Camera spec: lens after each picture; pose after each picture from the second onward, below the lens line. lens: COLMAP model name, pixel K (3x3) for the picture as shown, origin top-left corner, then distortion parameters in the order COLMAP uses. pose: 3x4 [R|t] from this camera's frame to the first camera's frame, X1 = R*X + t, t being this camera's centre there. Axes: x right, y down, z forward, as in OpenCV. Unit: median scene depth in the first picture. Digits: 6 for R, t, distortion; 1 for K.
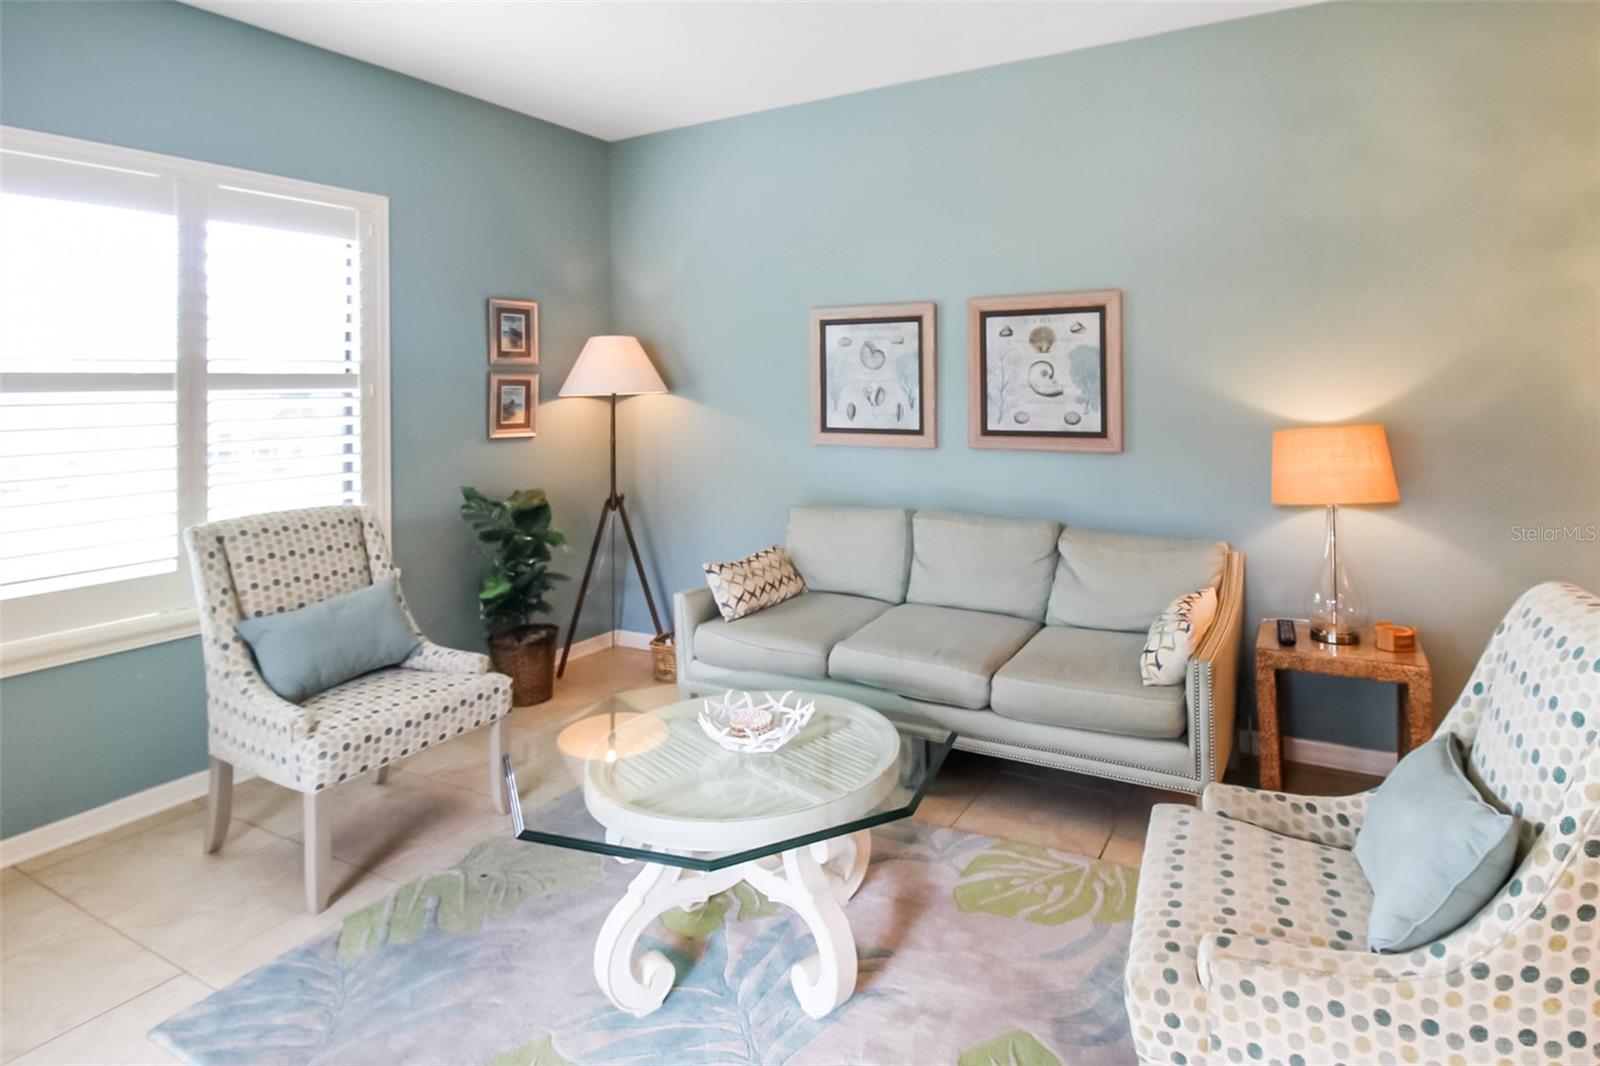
lens RADIAL K [[837.6, 0, 890.2], [0, 837.6, 378.9], [0, 0, 1]] dist [0.001894, -0.006702]
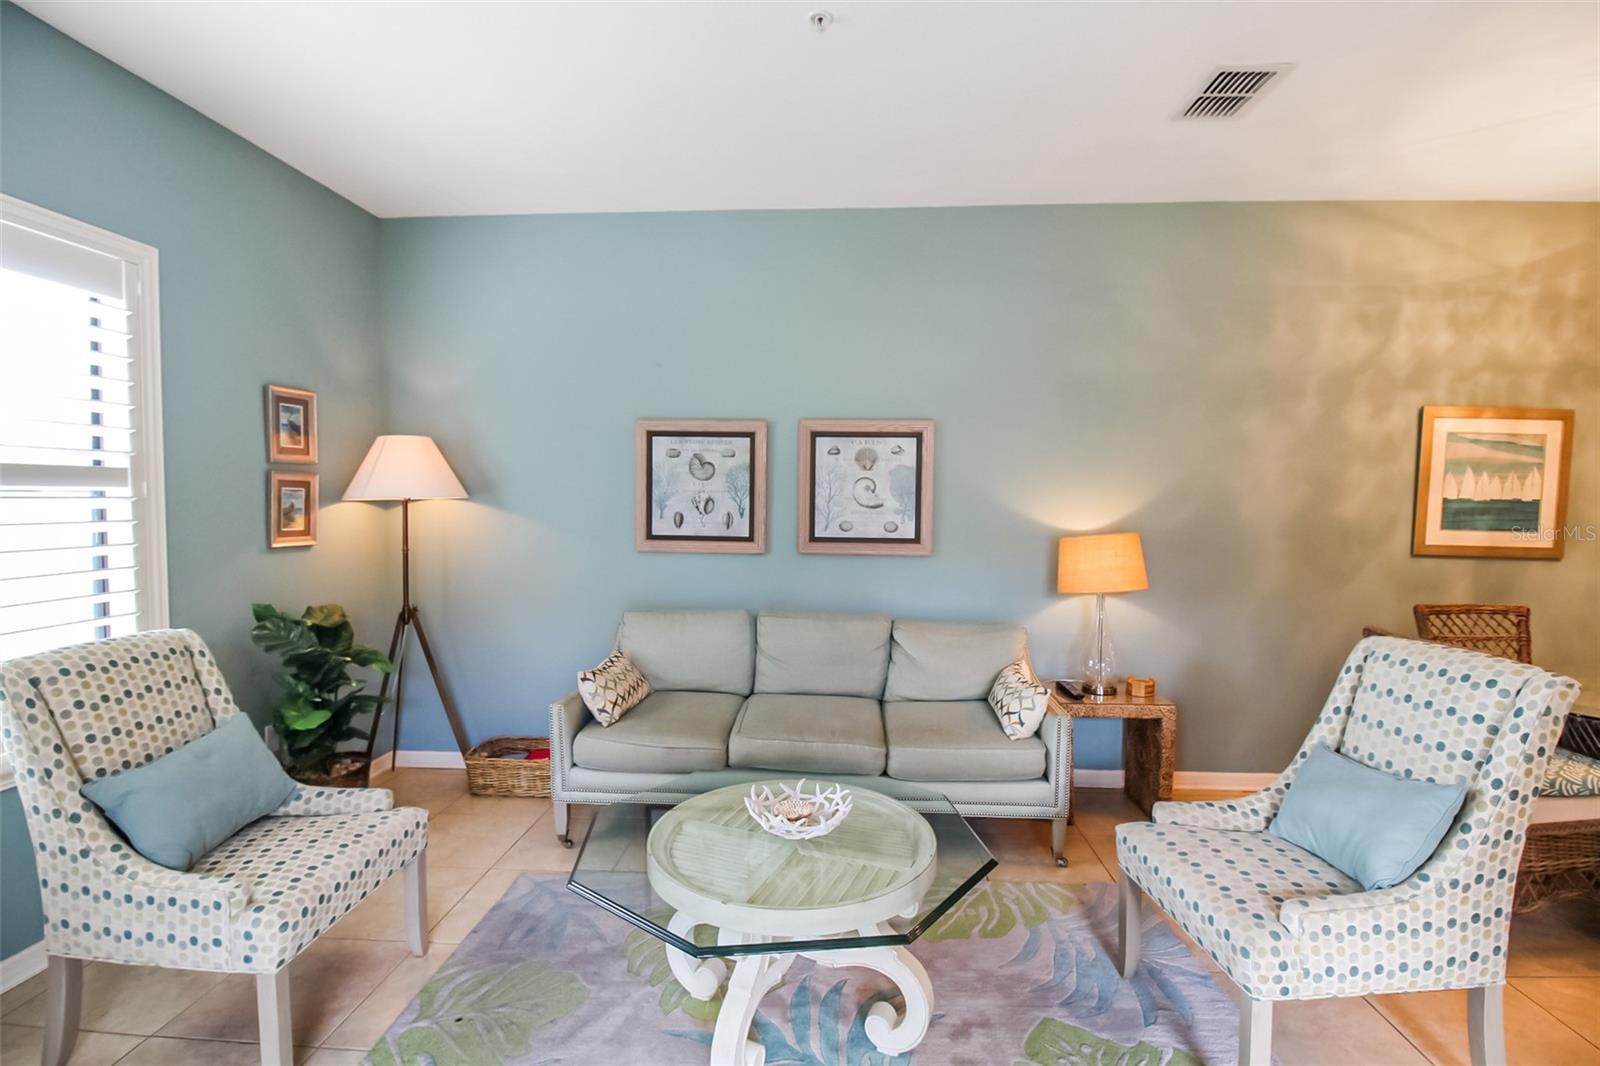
lens RADIAL K [[752.2, 0, 794.3], [0, 752.2, 534.1], [0, 0, 1]] dist [0.008078, -0.017348]
pose [[0.917412, -0.000207, 0.397939, -0.403531], [-0.022252, 0.998408, 0.051820, 0.006510], [-0.397317, -0.056395, 0.915947, 0.105599]]
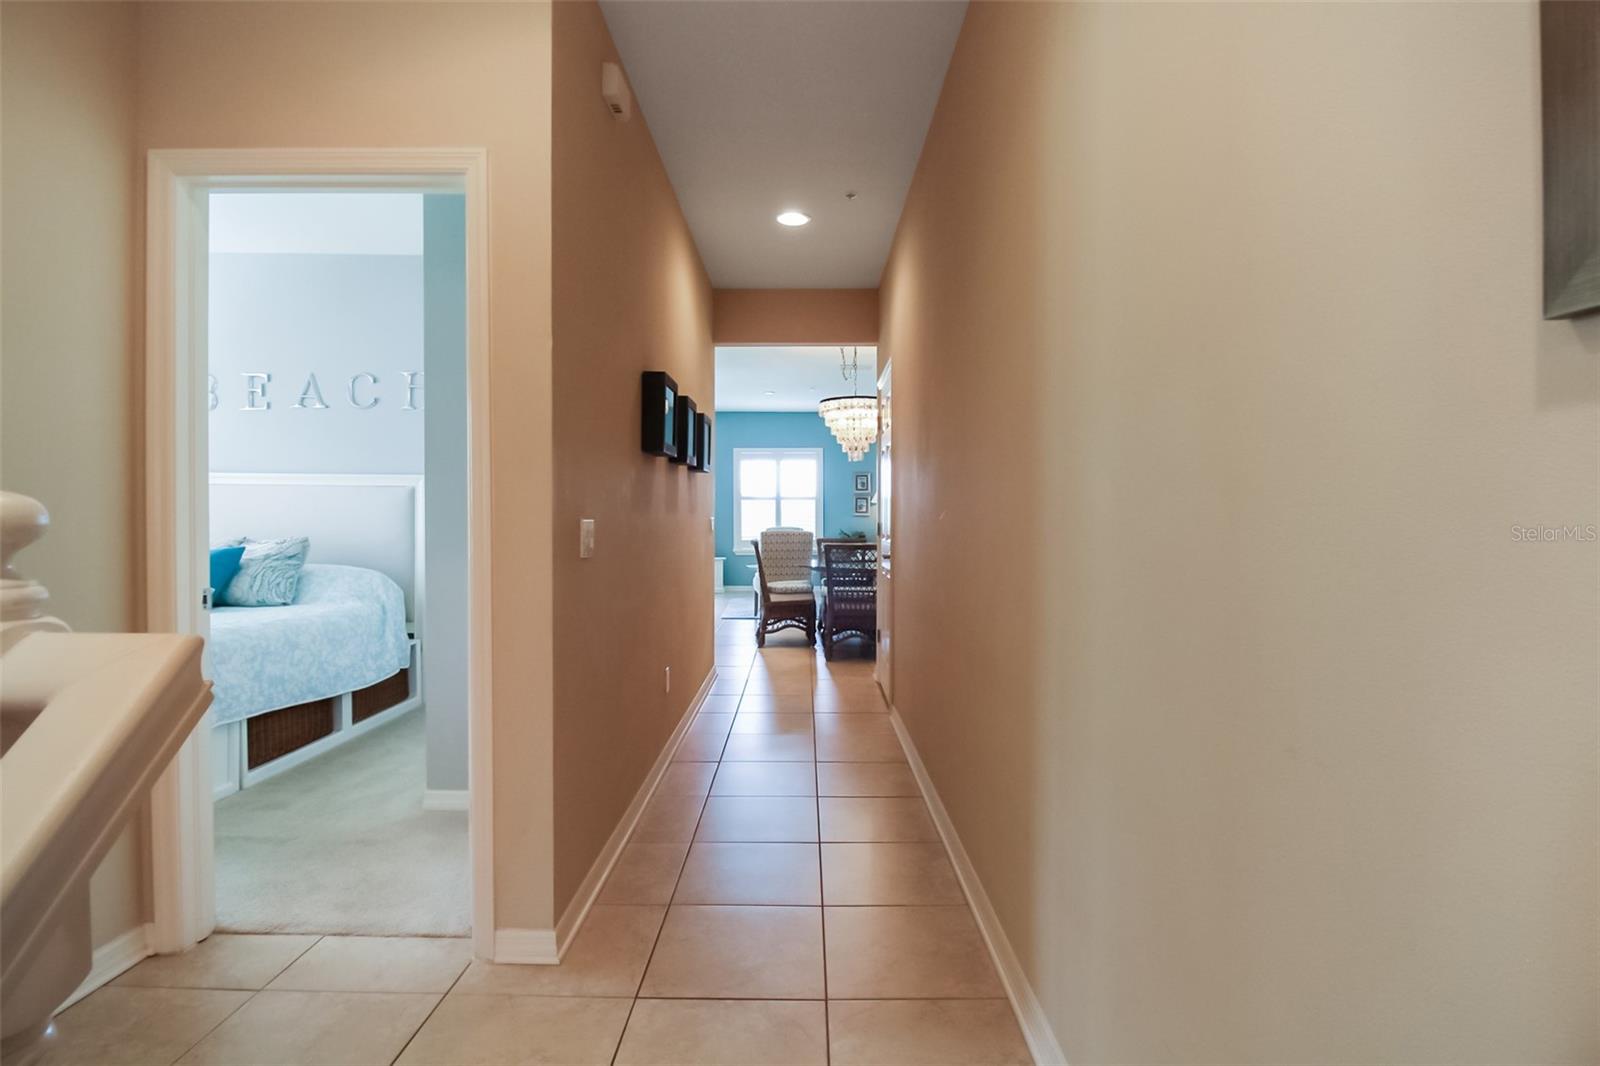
lens RADIAL K [[816.5, 0, 805.3], [0, 816.5, 536.6], [0, 0, 1]] dist [0.003637, -0.000490]
pose [[0.451764, 0.037415, -0.891353, 3.185625], [0.003022, 0.999050, 0.043467, 0.019413], [0.892133, -0.022331, 0.451221, -0.854625]]
